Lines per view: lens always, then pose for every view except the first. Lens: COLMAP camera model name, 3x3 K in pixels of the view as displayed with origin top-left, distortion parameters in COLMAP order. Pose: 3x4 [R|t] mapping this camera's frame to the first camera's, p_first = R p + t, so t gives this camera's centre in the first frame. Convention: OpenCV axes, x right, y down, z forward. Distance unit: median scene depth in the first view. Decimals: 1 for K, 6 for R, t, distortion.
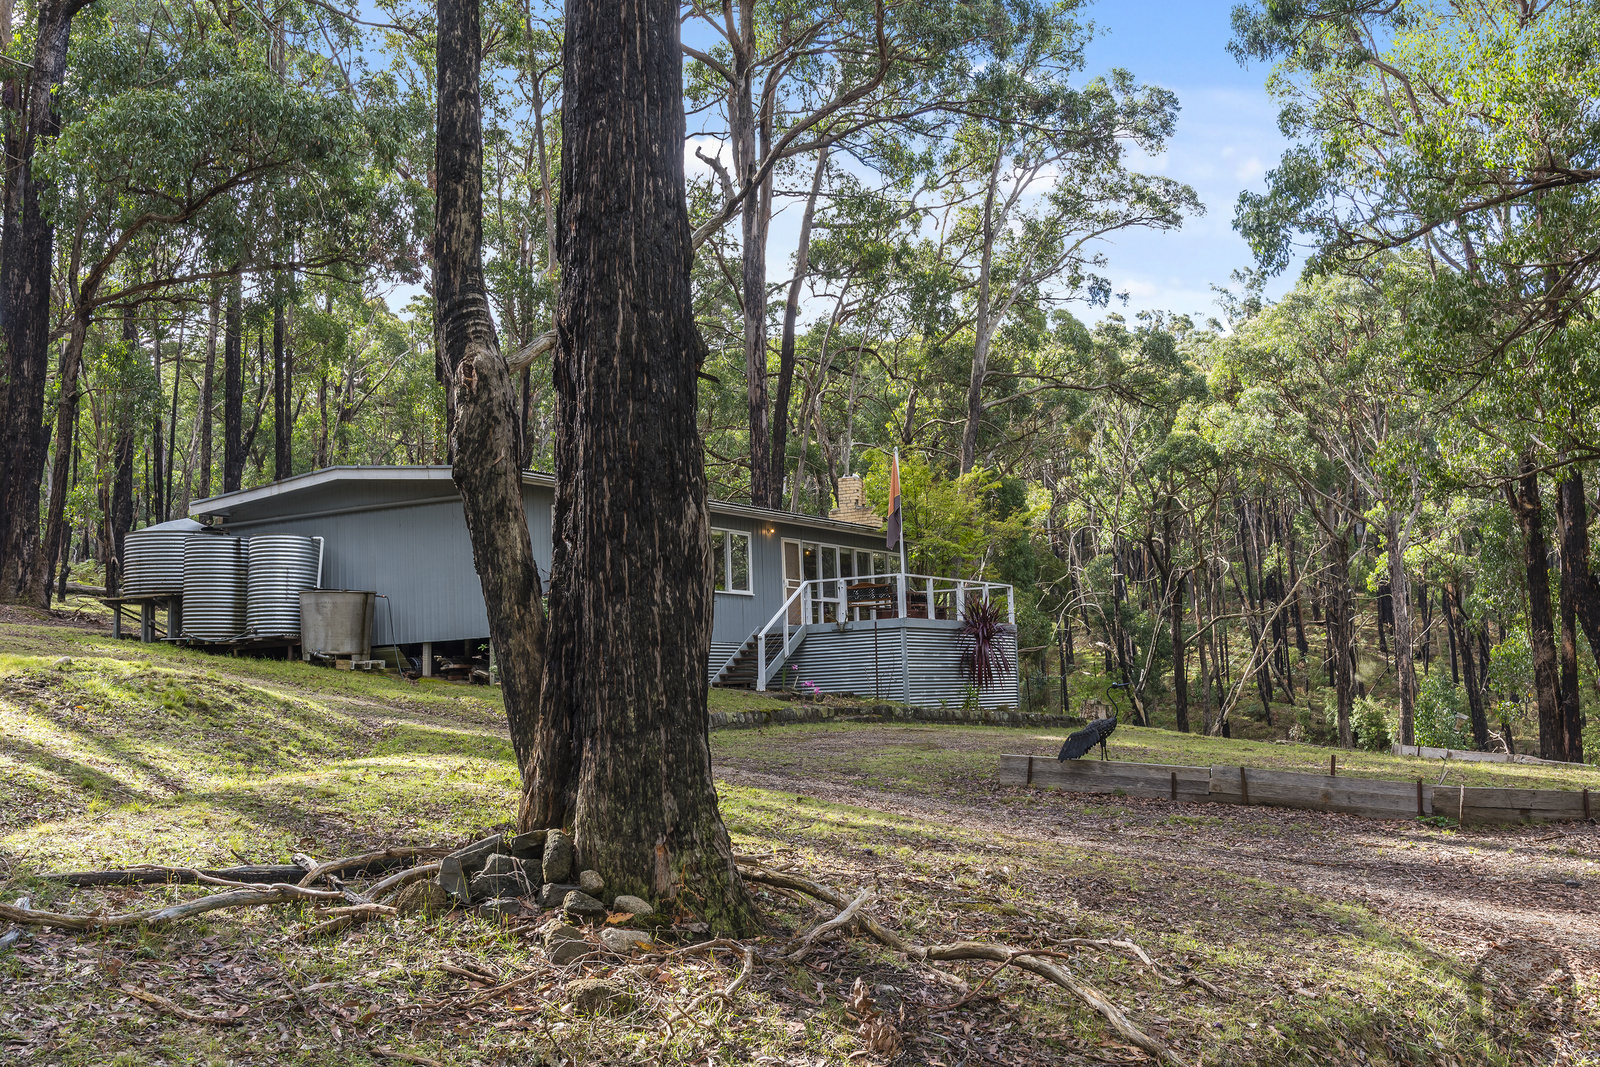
lens RADIAL K [[1679.5, 0, 803.9], [0, 1679.5, 540.6], [0, 0, 1]] dist [0.024116, 0.001437]
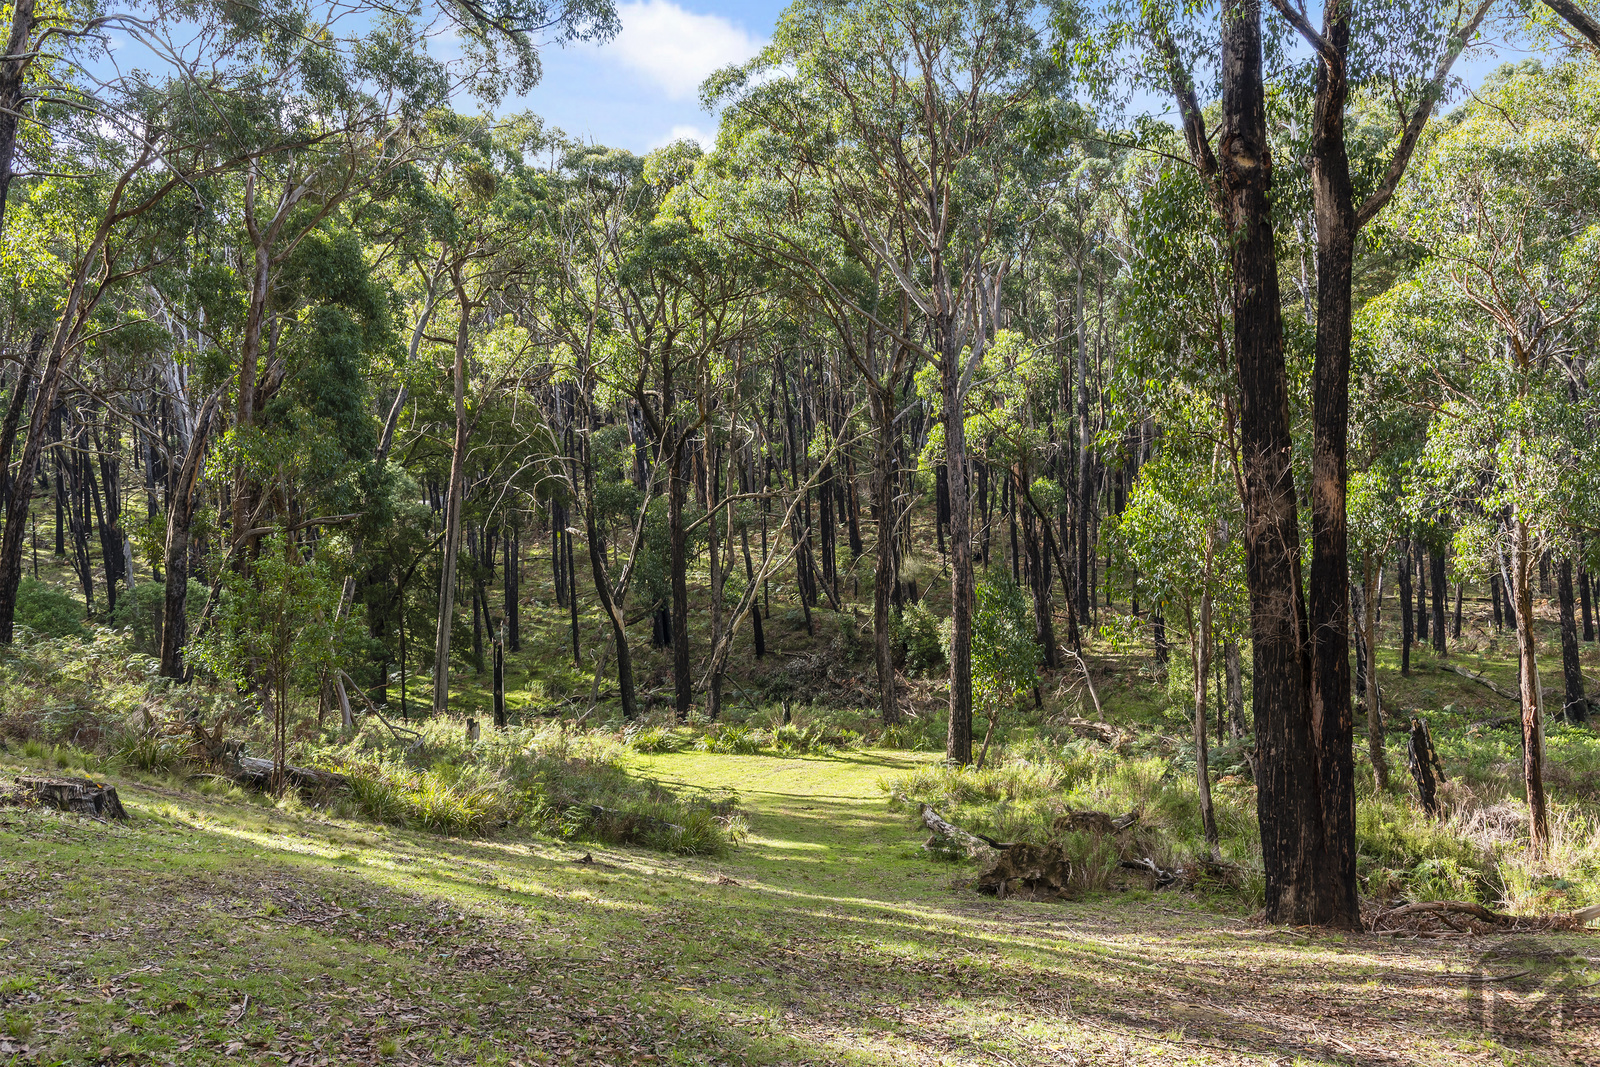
lens RADIAL K [[1438.6, 0, 800.0], [0, 1438.6, 533.5], [0, 0, 1]] dist [0.052784, -0.000238]
pose [[0.973908, 0.013641, 0.226534, 0.360526], [-0.024387, 0.998703, 0.044704, 0.088860], [-0.225630, -0.049062, 0.972977, 1.002892]]
